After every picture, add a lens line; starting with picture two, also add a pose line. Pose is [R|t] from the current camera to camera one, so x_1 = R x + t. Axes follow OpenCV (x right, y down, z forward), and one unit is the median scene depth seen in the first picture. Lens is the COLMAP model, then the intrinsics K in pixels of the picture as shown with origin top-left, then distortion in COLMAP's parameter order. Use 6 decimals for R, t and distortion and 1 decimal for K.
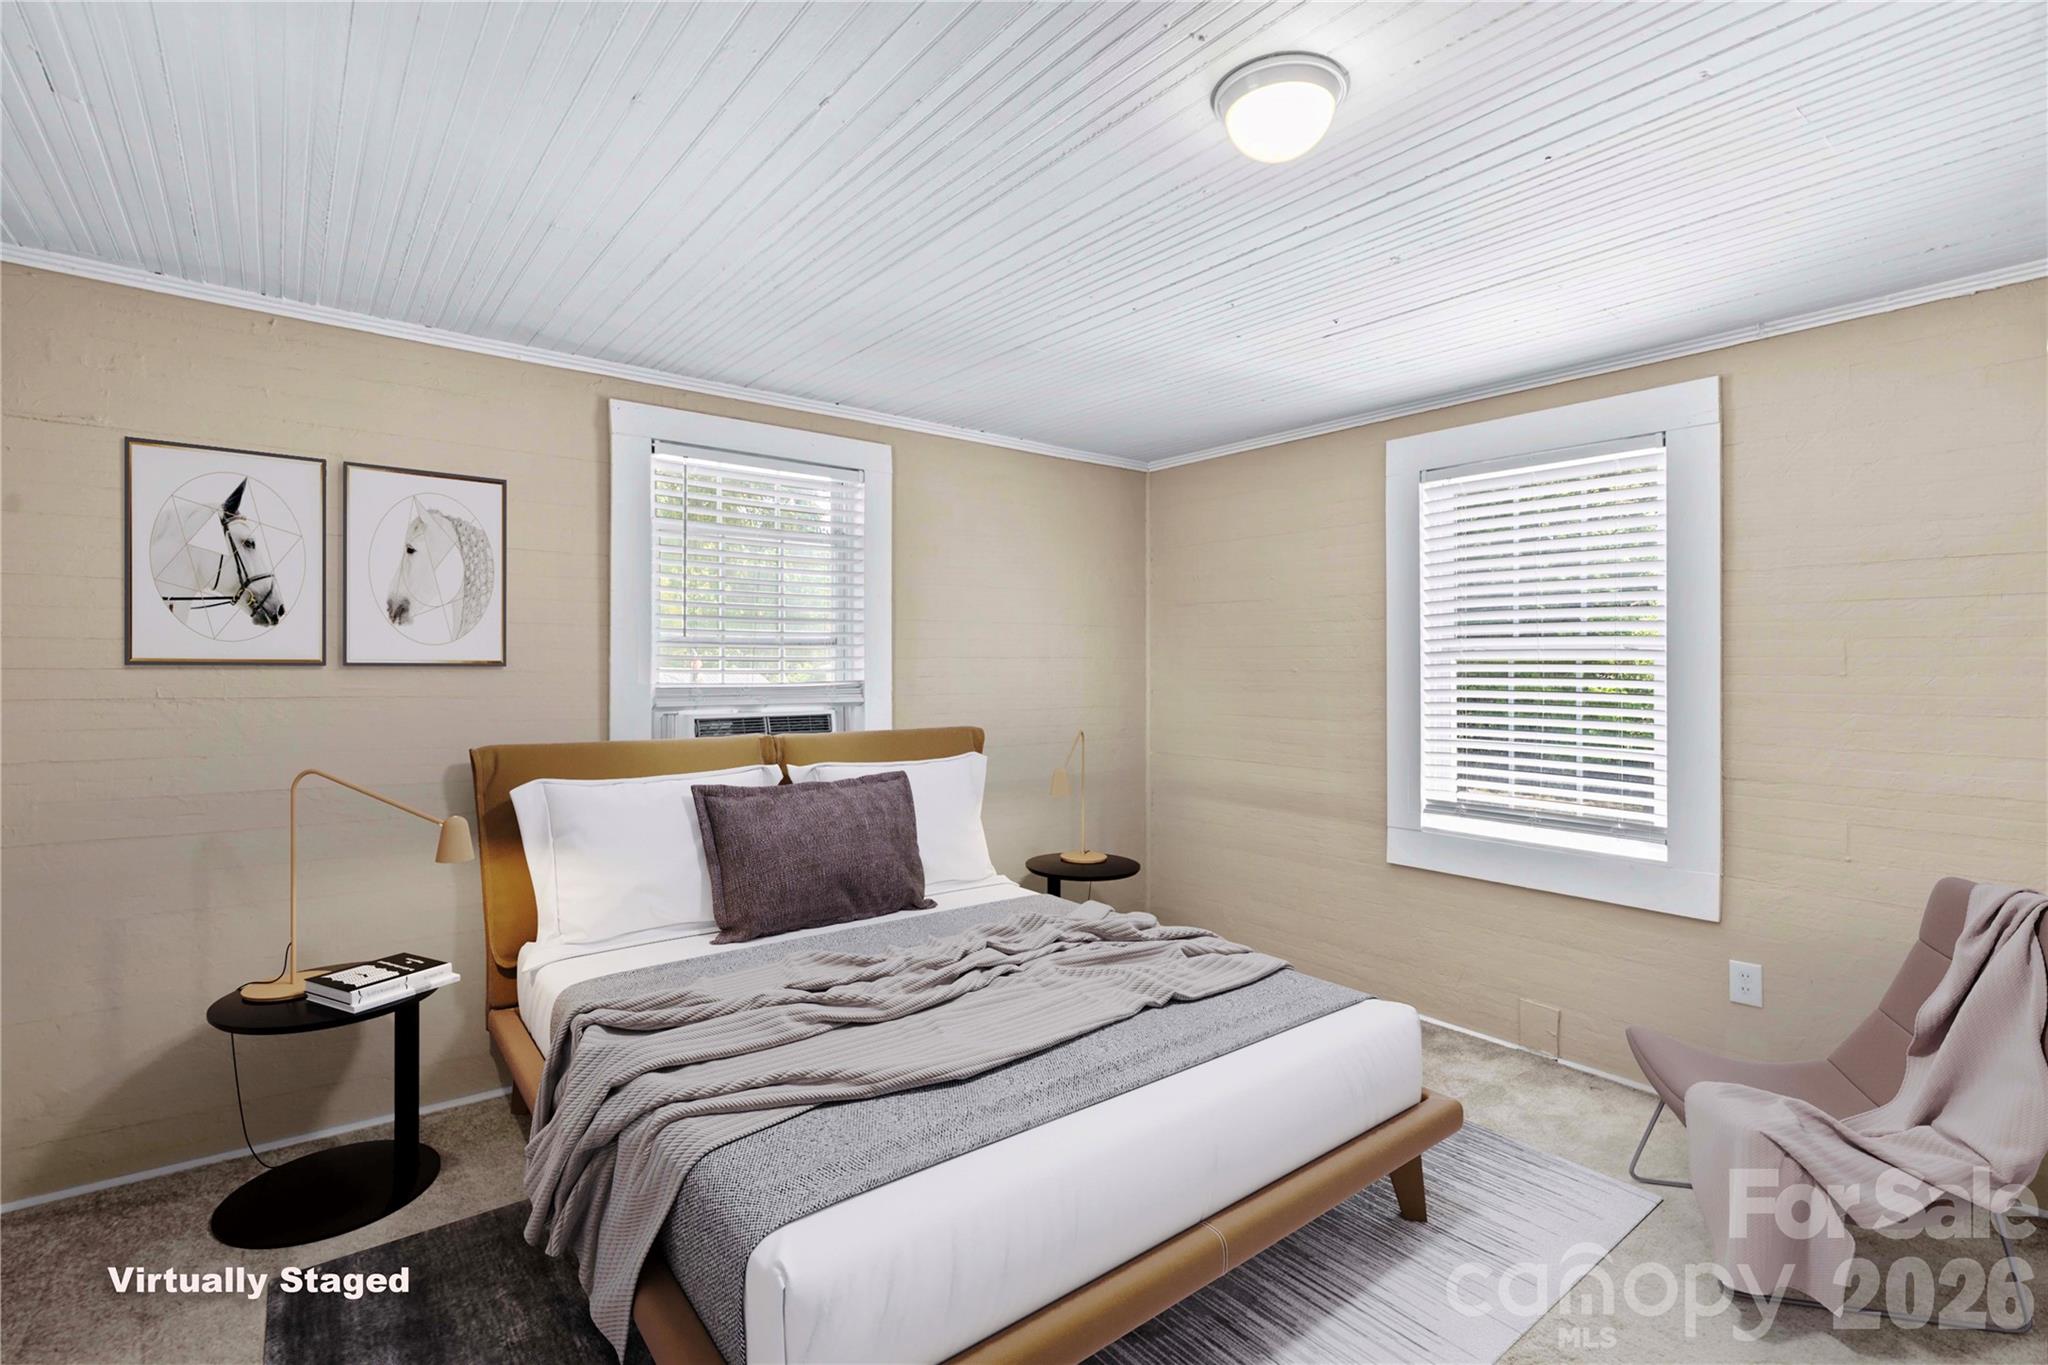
lens RADIAL K [[945.9, 0, 1018.0], [0, 945.9, 671.8], [0, 0, 1]] dist [-0.014630, 0.000015]
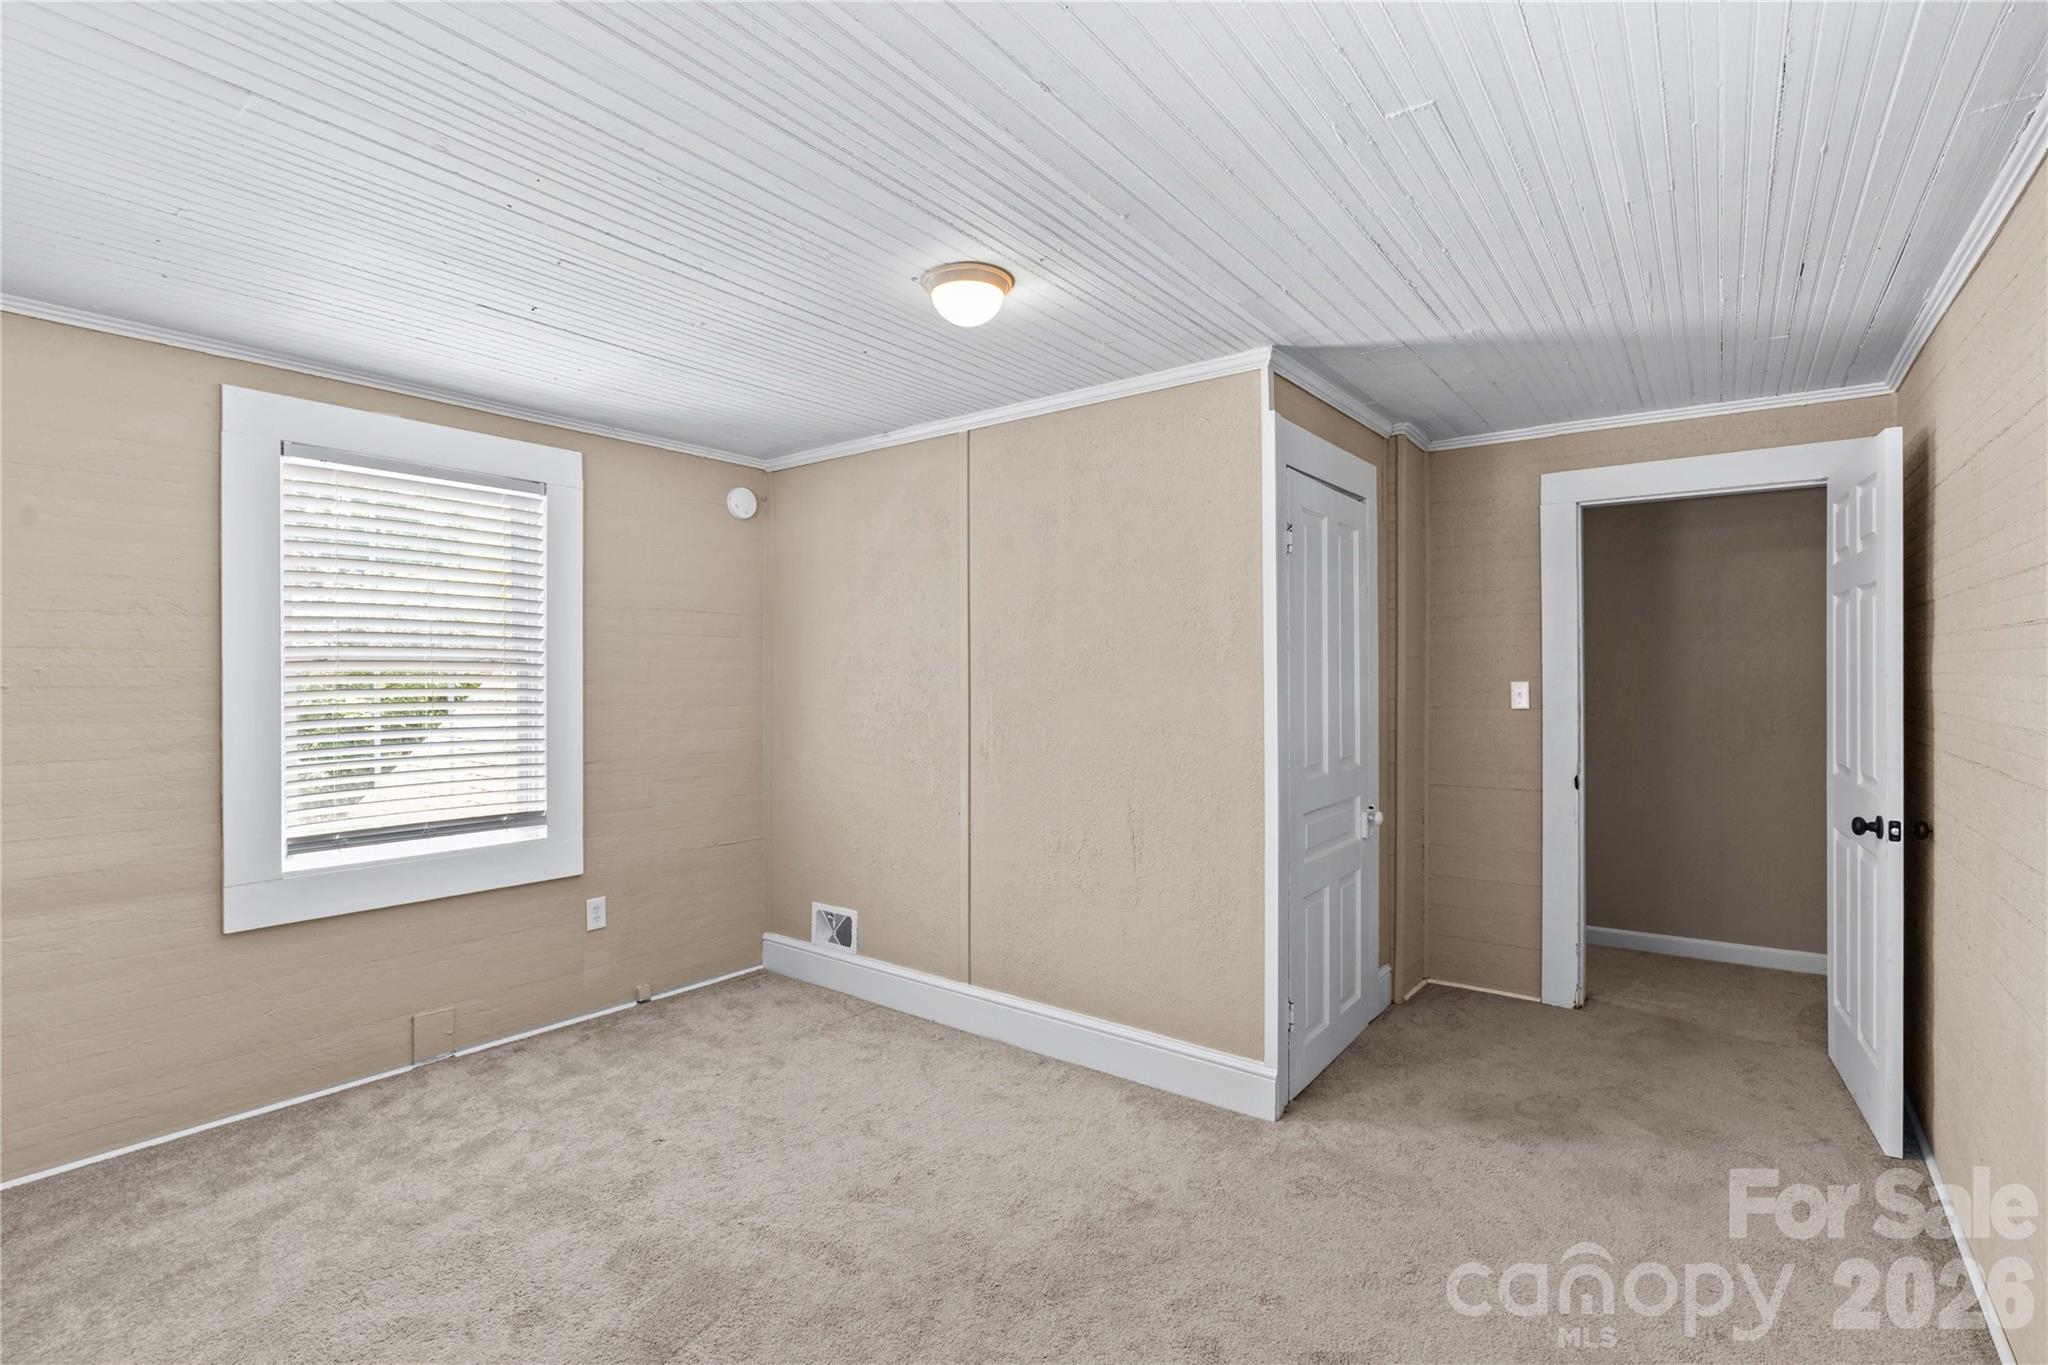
lens RADIAL K [[937.9, 0, 1018.7], [0, 937.9, 691.3], [0, 0, 1]] dist [-0.013223, 0.000666]
pose [[-0.252917, -0.016207, 0.967352, -0.552971], [0.007188, 0.999801, 0.018630, -0.005173], [-0.967461, 0.011665, -0.252750, 0.623686]]
